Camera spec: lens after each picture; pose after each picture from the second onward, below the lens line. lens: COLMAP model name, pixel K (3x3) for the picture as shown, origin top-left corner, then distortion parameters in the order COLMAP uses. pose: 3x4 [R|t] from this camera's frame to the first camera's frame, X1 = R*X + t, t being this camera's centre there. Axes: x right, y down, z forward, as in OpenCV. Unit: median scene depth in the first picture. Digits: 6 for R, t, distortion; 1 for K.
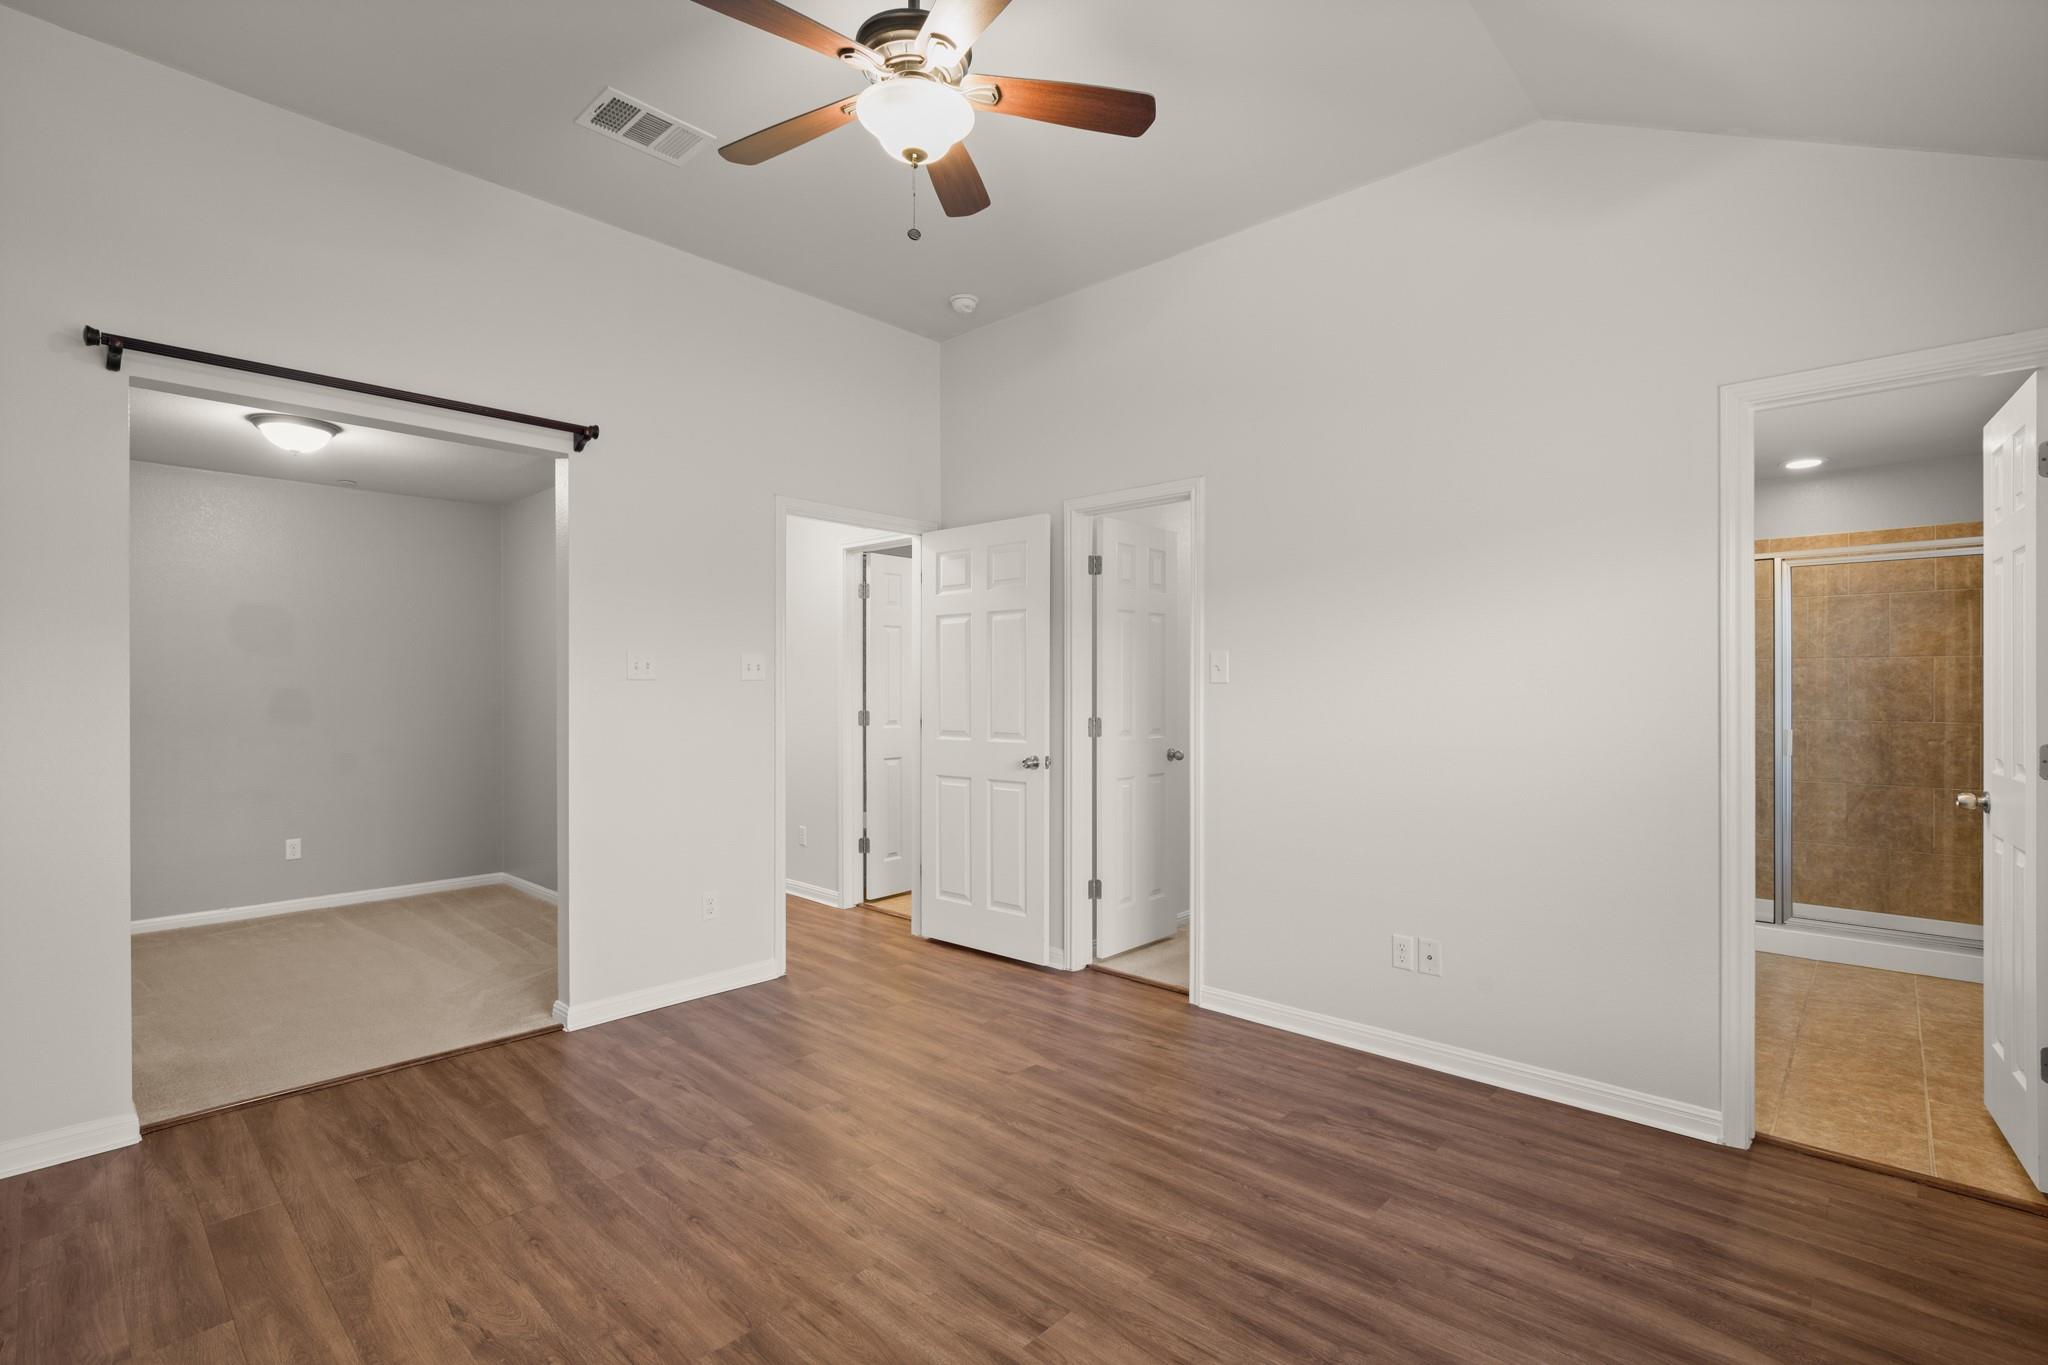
lens RADIAL K [[944.3, 0, 1022.6], [0, 944.3, 684.0], [0, 0, 1]] dist [-0.027081, 0.006385]
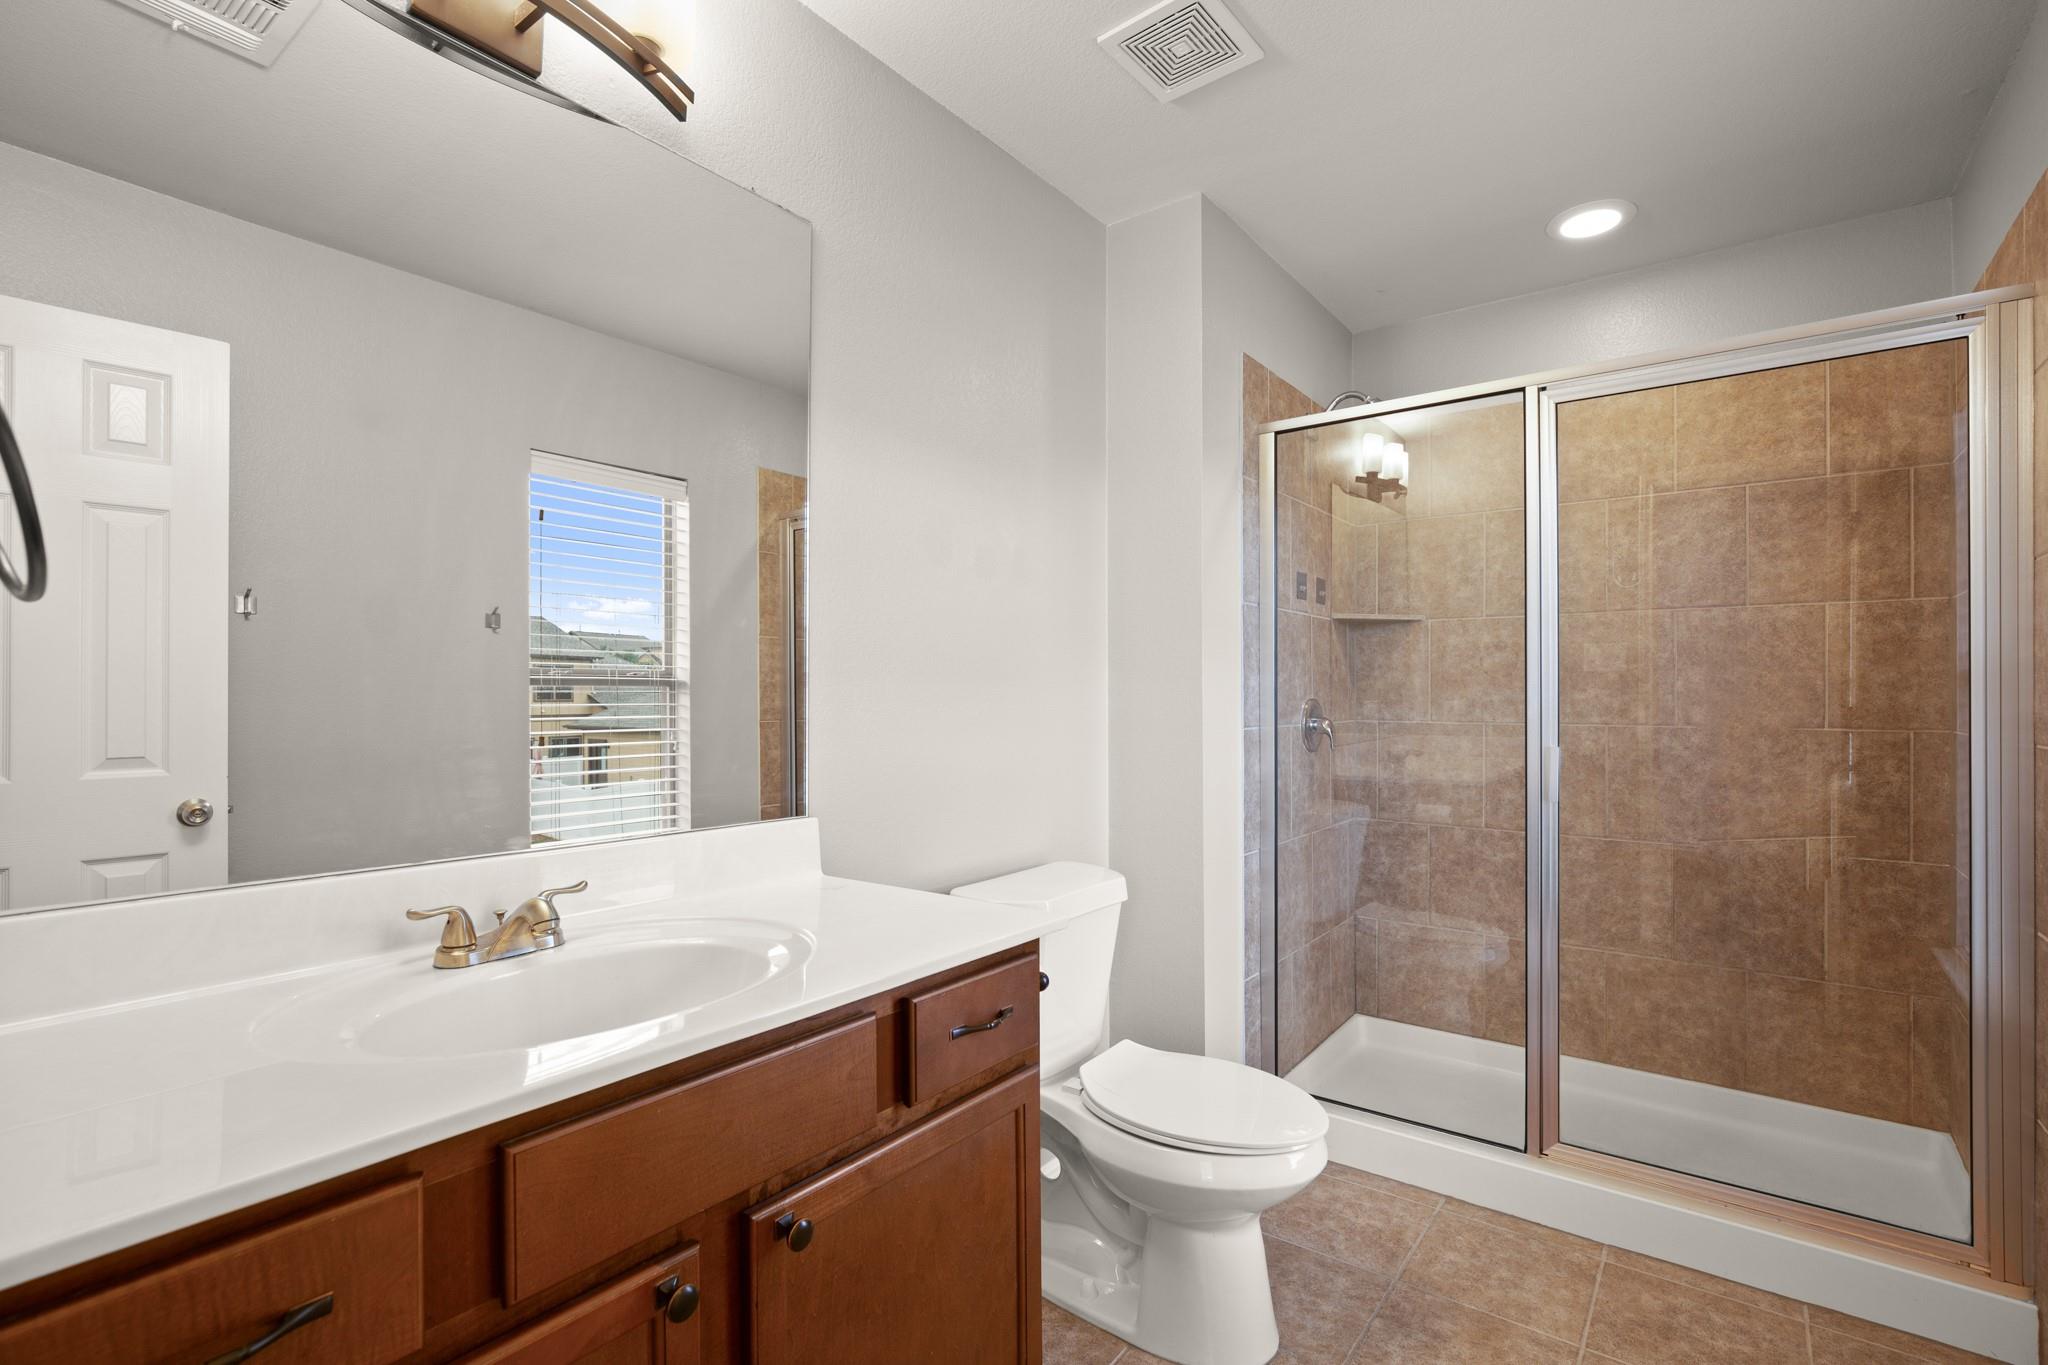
lens RADIAL K [[944.3, 0, 1024.8], [0, 944.3, 685.5], [0, 0, 1]] dist [-0.027081, 0.006385]
pose [[0.995170, -0.005089, 0.098035, 0.471546], [0.004710, 0.999981, 0.004091, 0.011838], [-0.098054, -0.003609, 0.995175, 0.509777]]
